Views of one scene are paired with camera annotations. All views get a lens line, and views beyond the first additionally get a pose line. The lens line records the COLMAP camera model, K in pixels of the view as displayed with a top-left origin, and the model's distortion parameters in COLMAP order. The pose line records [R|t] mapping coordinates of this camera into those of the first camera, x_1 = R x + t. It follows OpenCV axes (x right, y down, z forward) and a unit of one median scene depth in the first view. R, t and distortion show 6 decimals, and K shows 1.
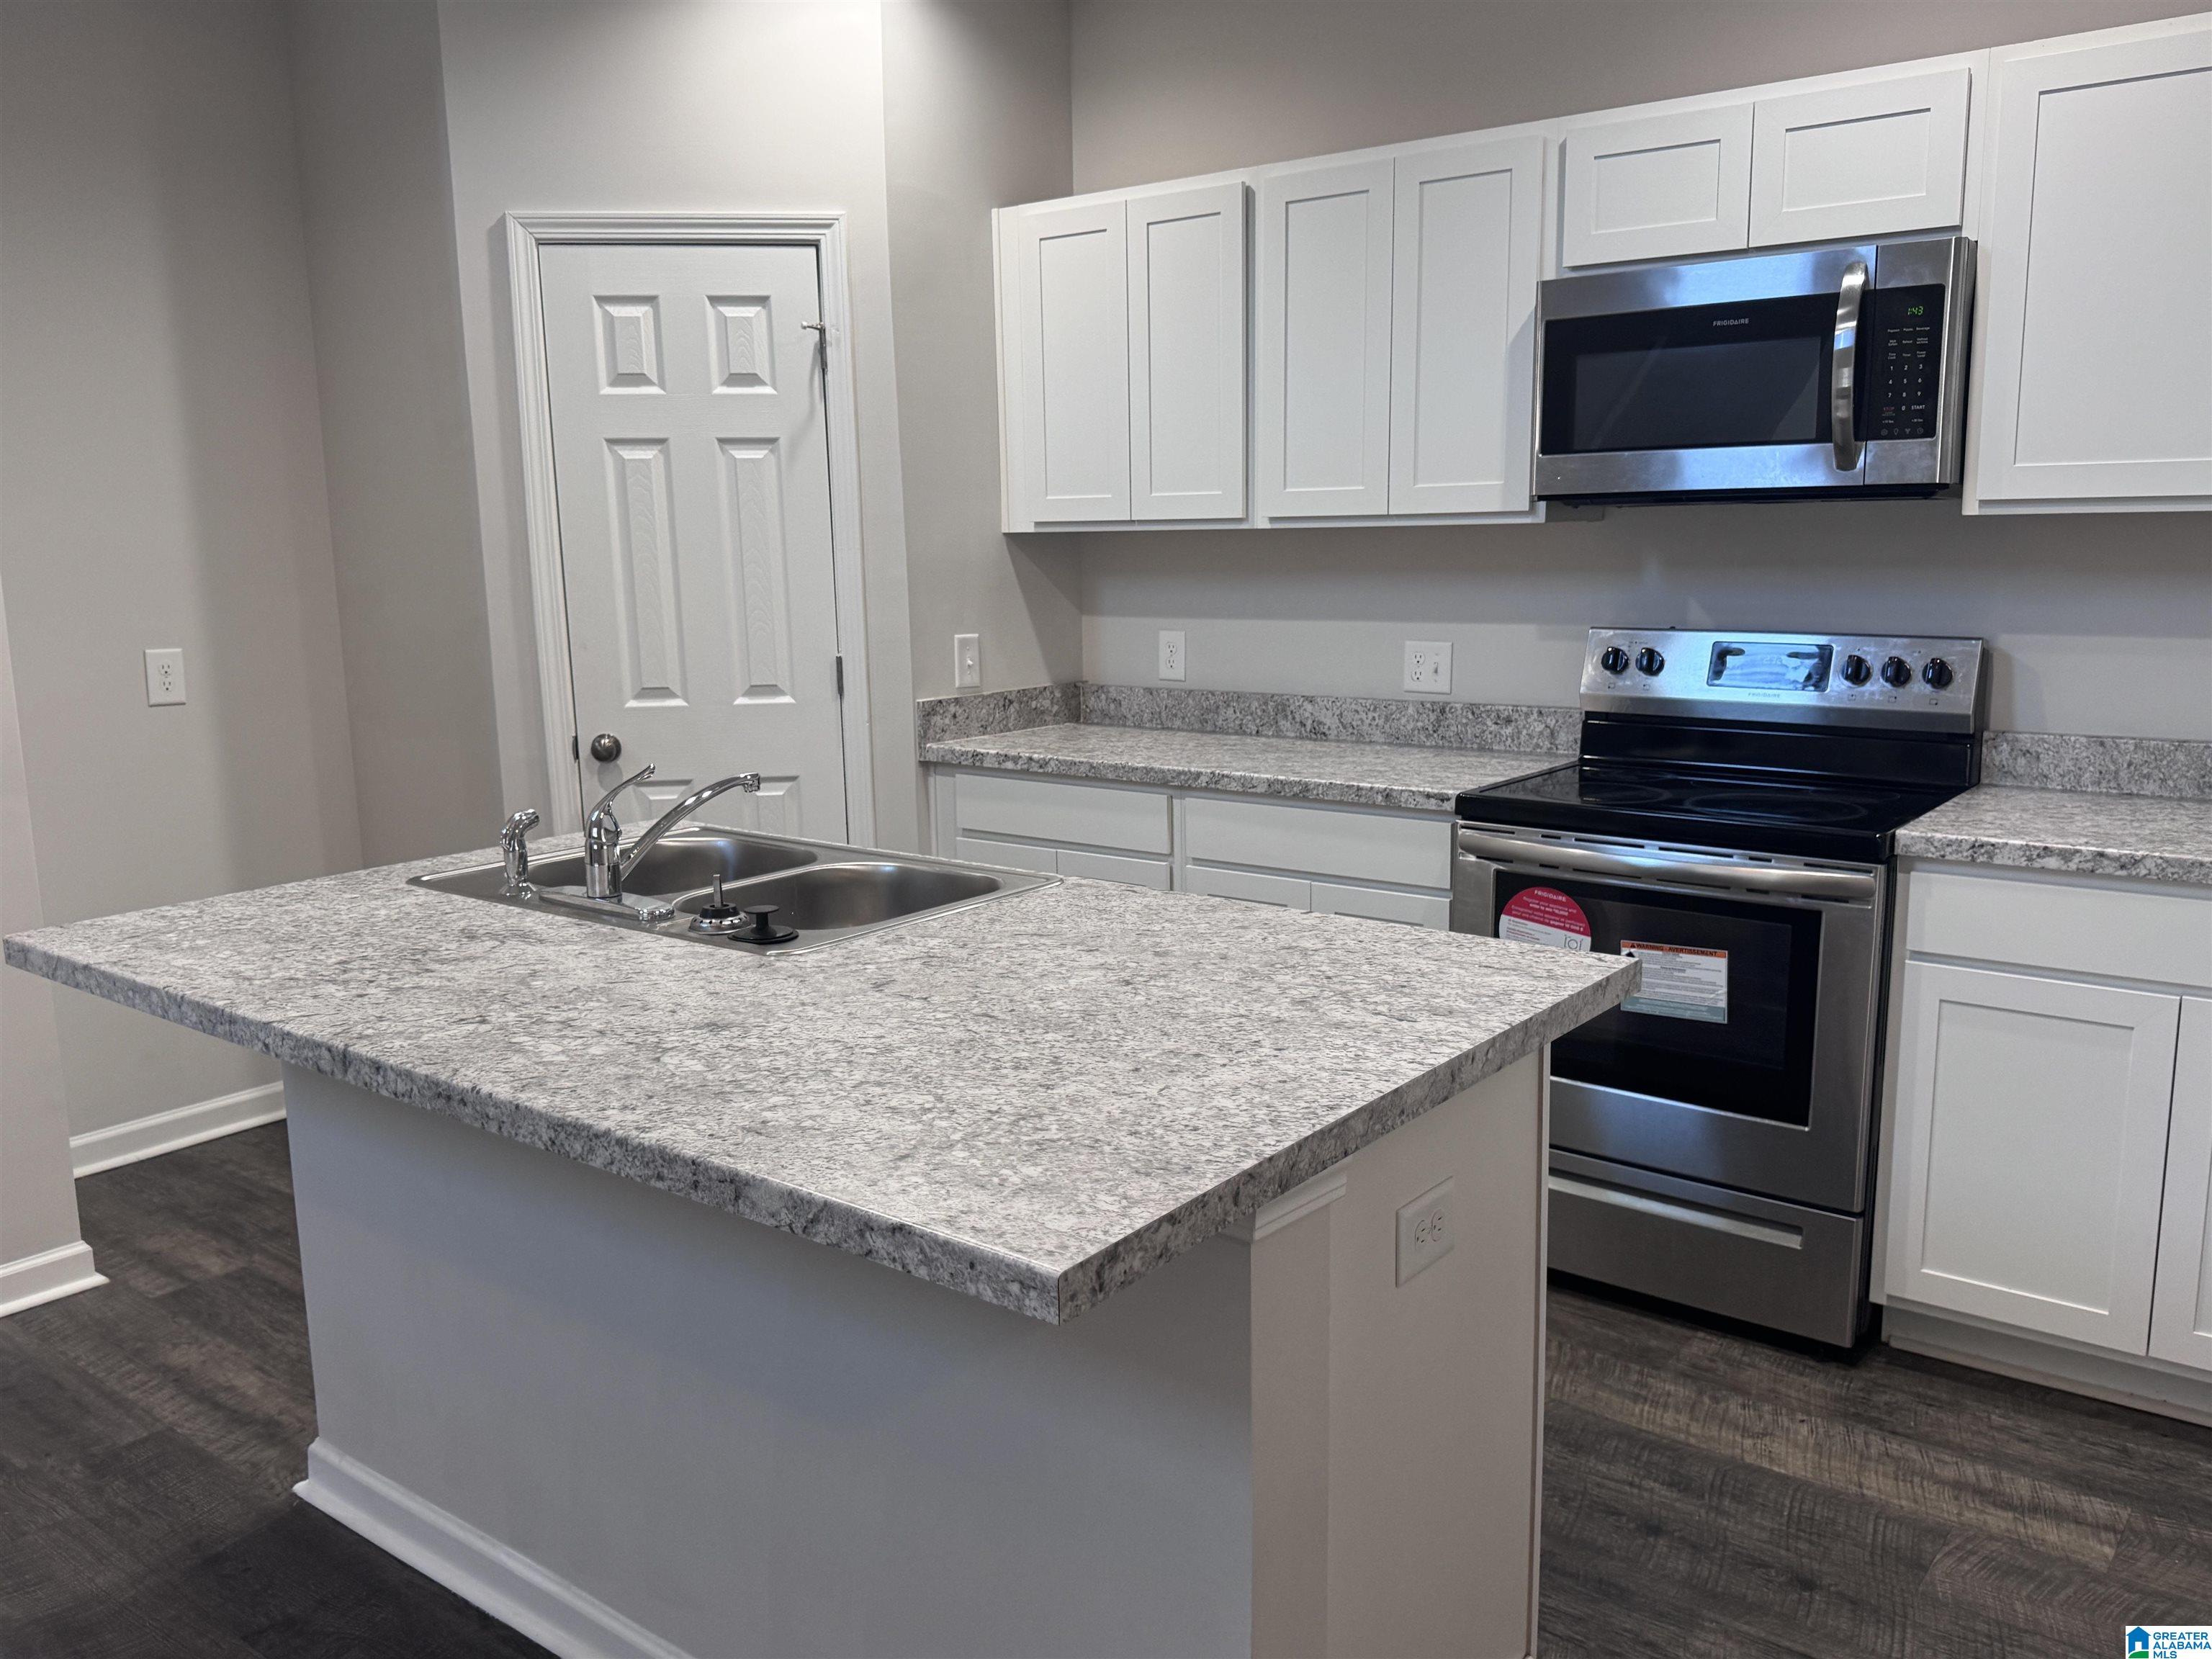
lens RADIAL K [[1733.0, 0, 1123.5], [0, 1733.0, 833.0], [0, 0, 1]] dist [0.107245, -0.189907]
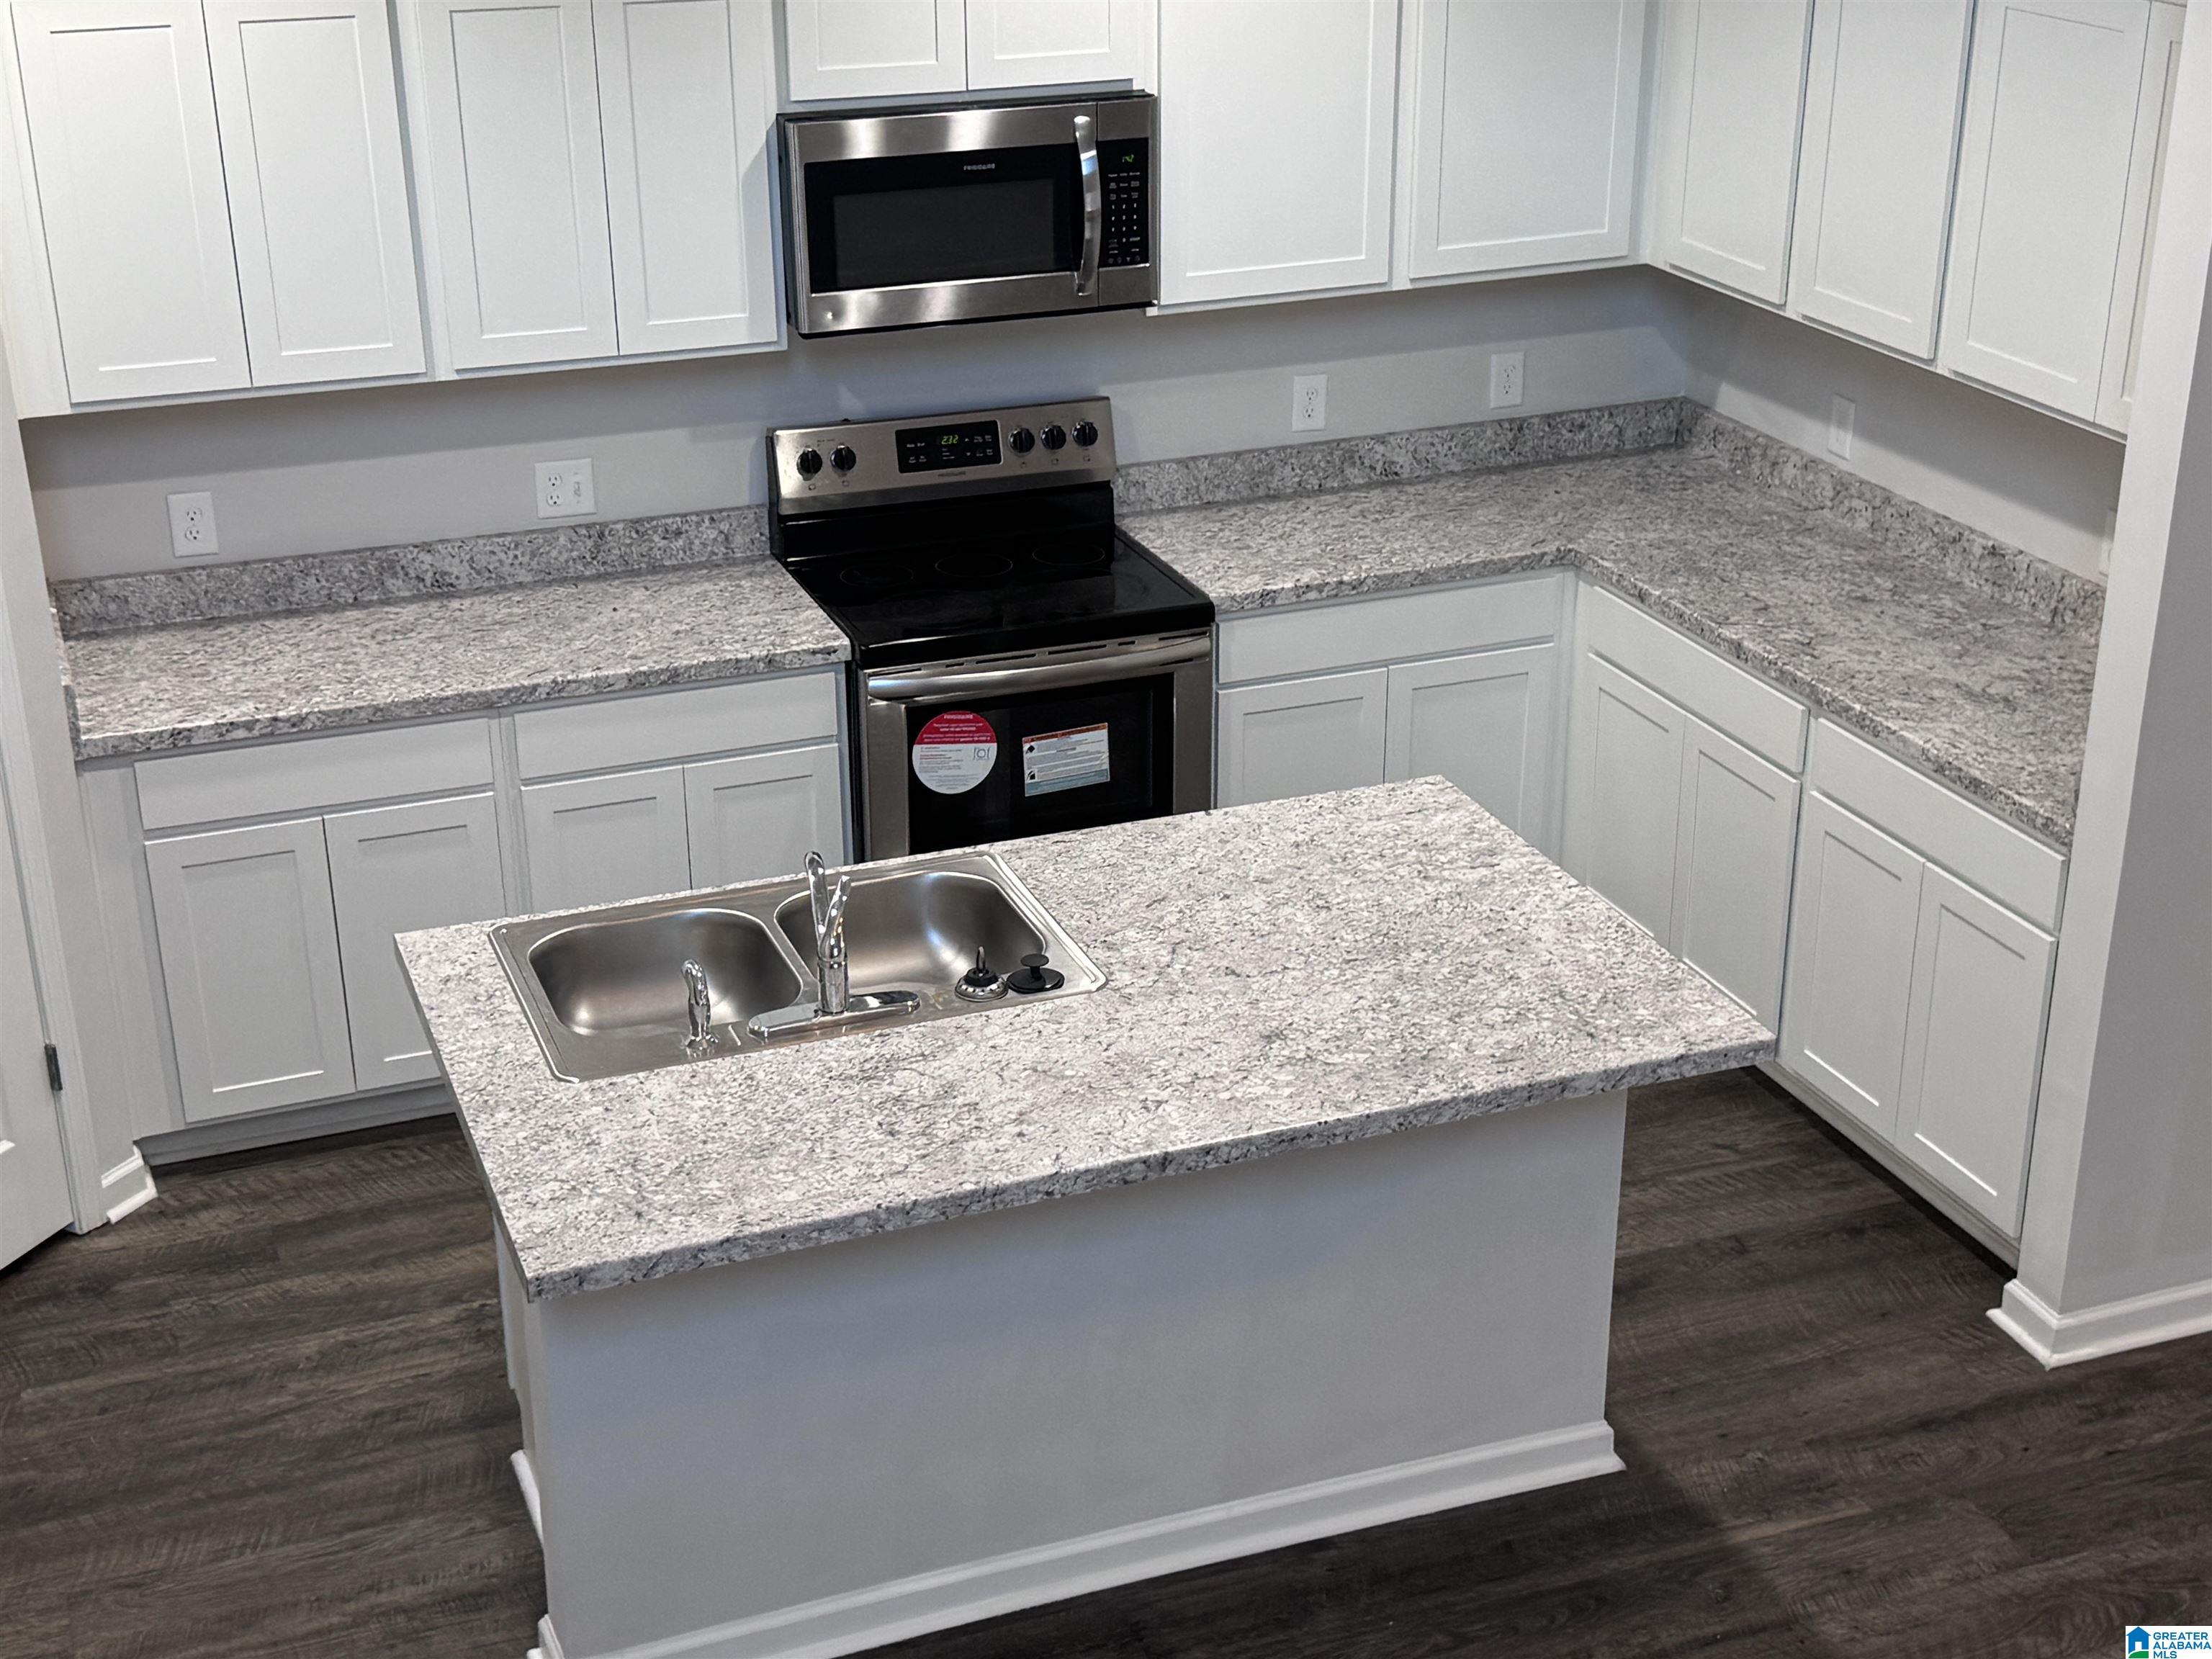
lens RADIAL K [[3020.6, 0, 1106.0], [0, 3020.6, 829.5], [0, 0, 1]] dist [0.155877, -0.070826]
pose [[0.523601, -0.324390, 0.787790, -1.305904], [0.146820, 0.945198, 0.291624, -0.465925], [-0.839217, -0.037031, 0.542534, -0.113716]]
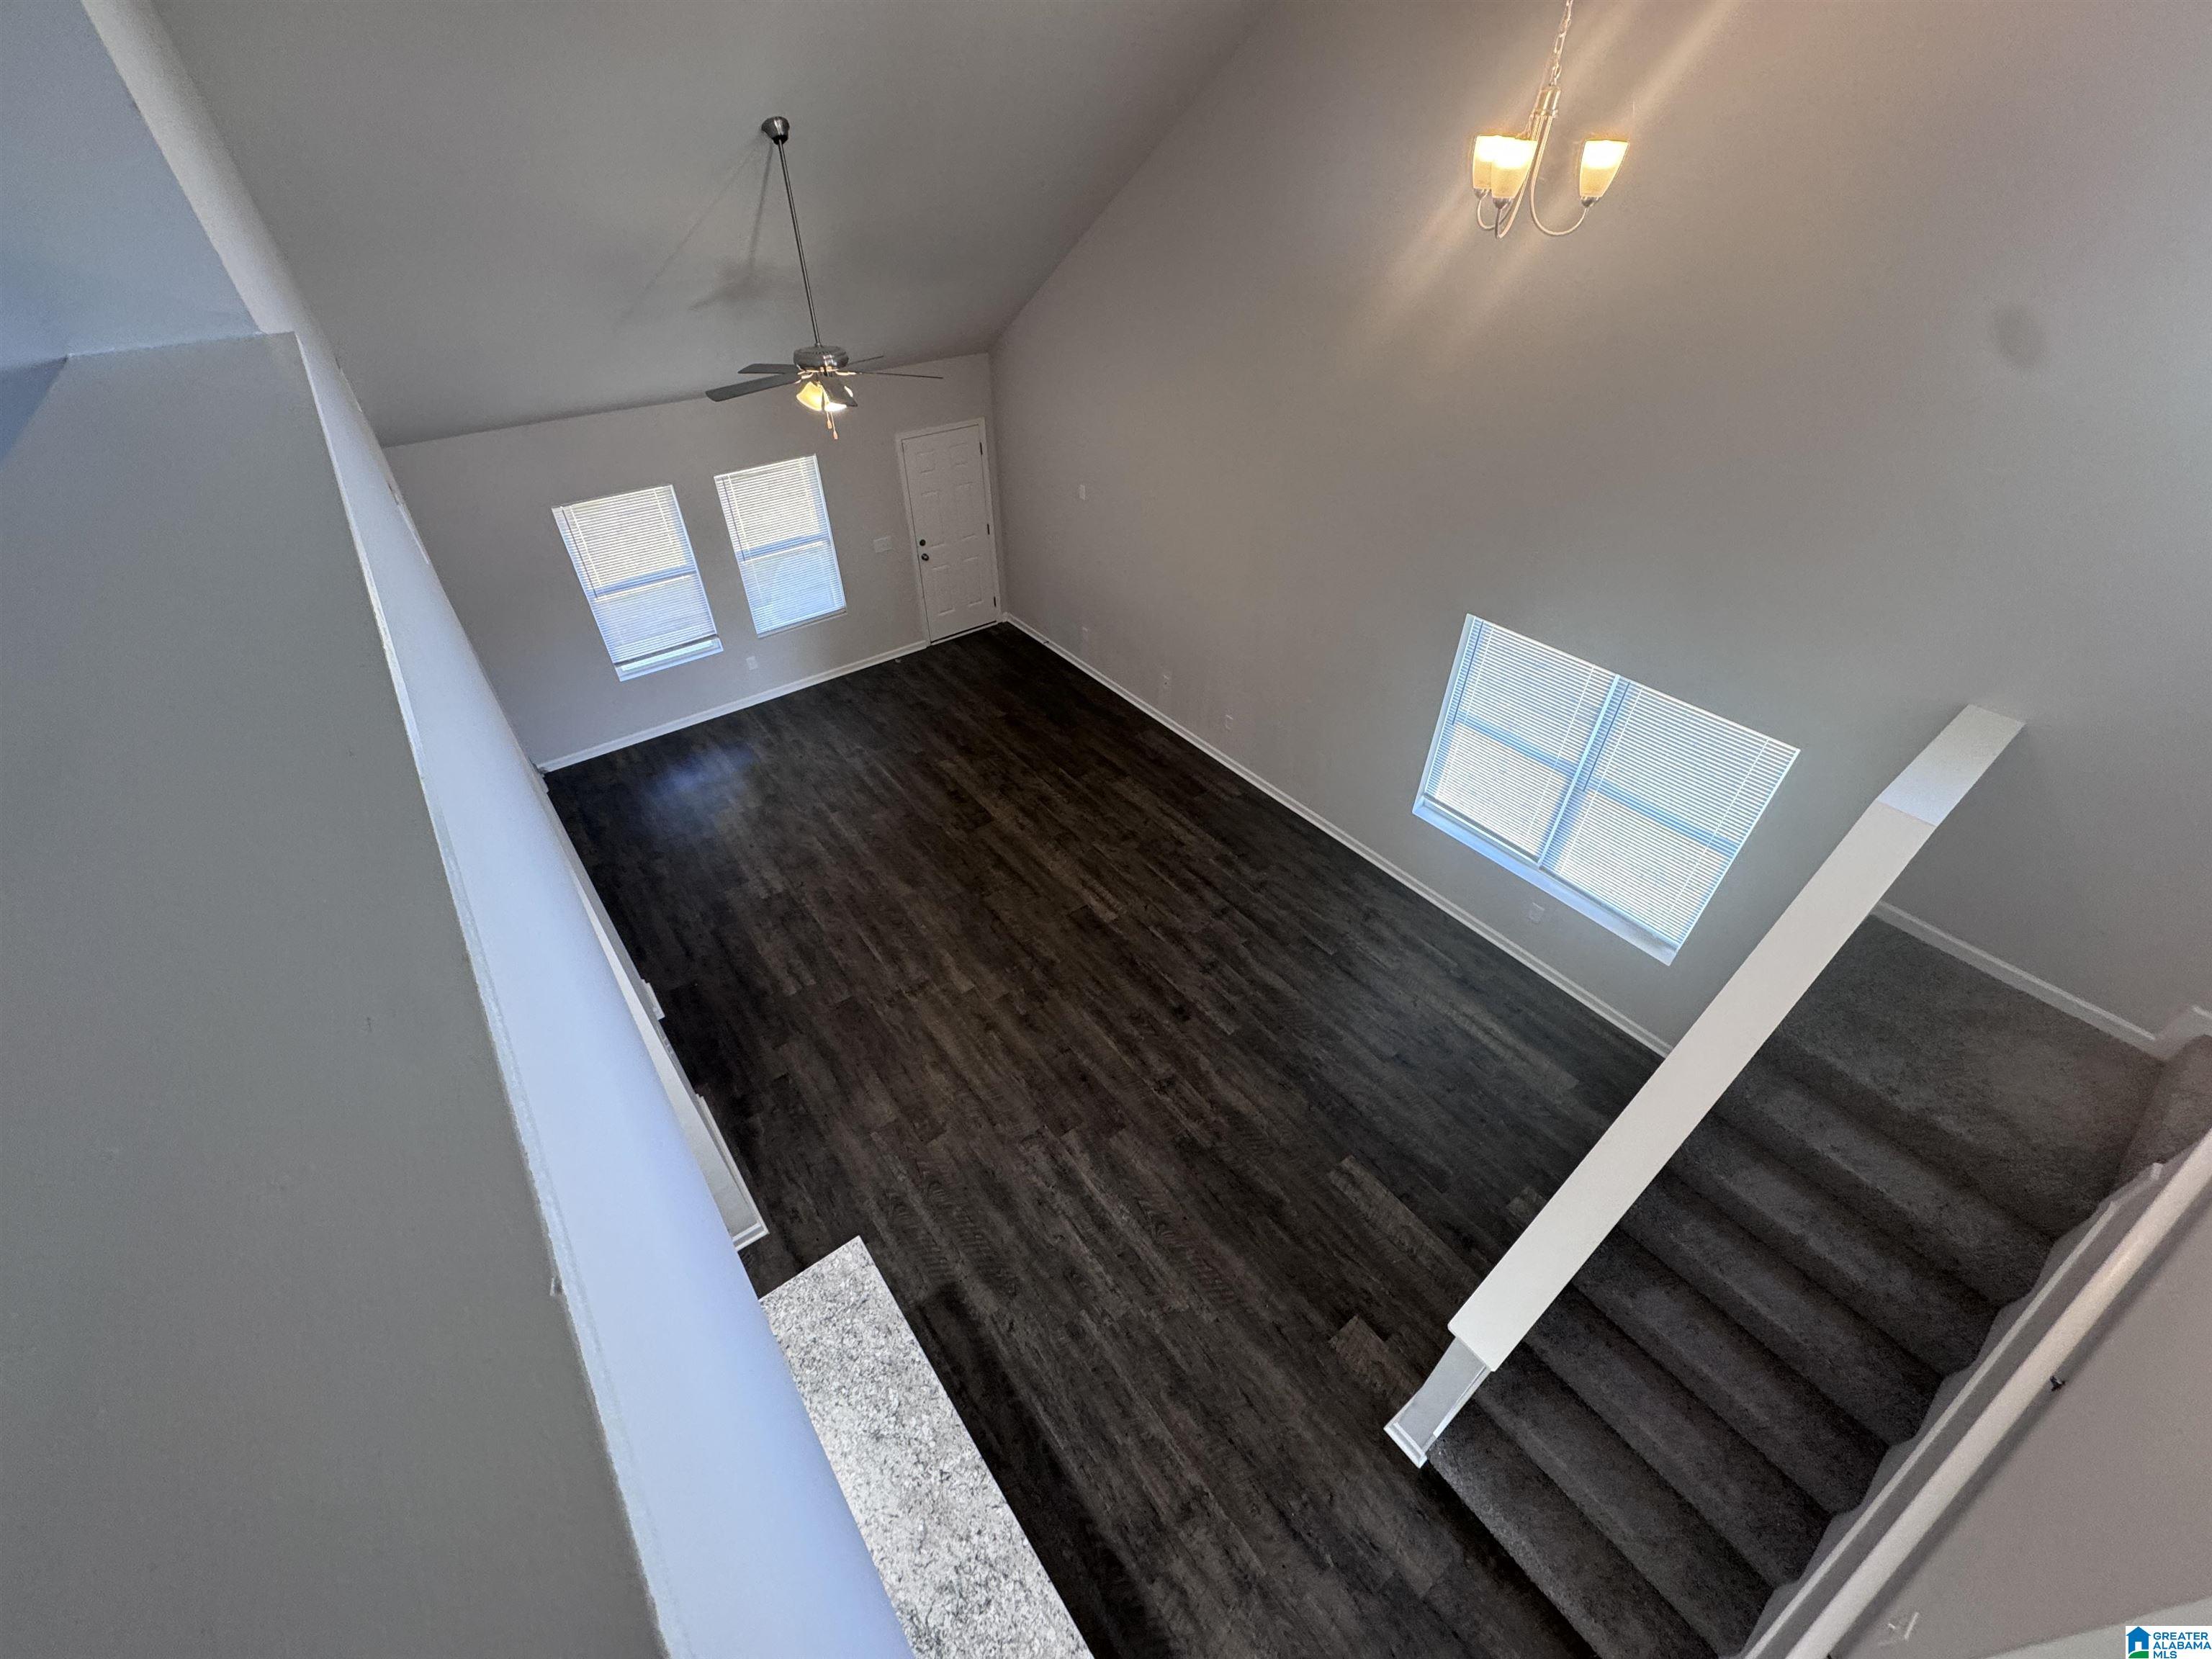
lens RADIAL K [[886.0, 0, 1106.0], [0, 886.0, 829.5], [0, 0, 1]] dist [-0.000505, 0.000164]
pose [[-0.965915, -0.154288, 0.207856, -0.496157], [0.057085, 0.656238, 0.752391, -1.124741], [-0.252488, 0.738611, -0.625063, 0.663107]]
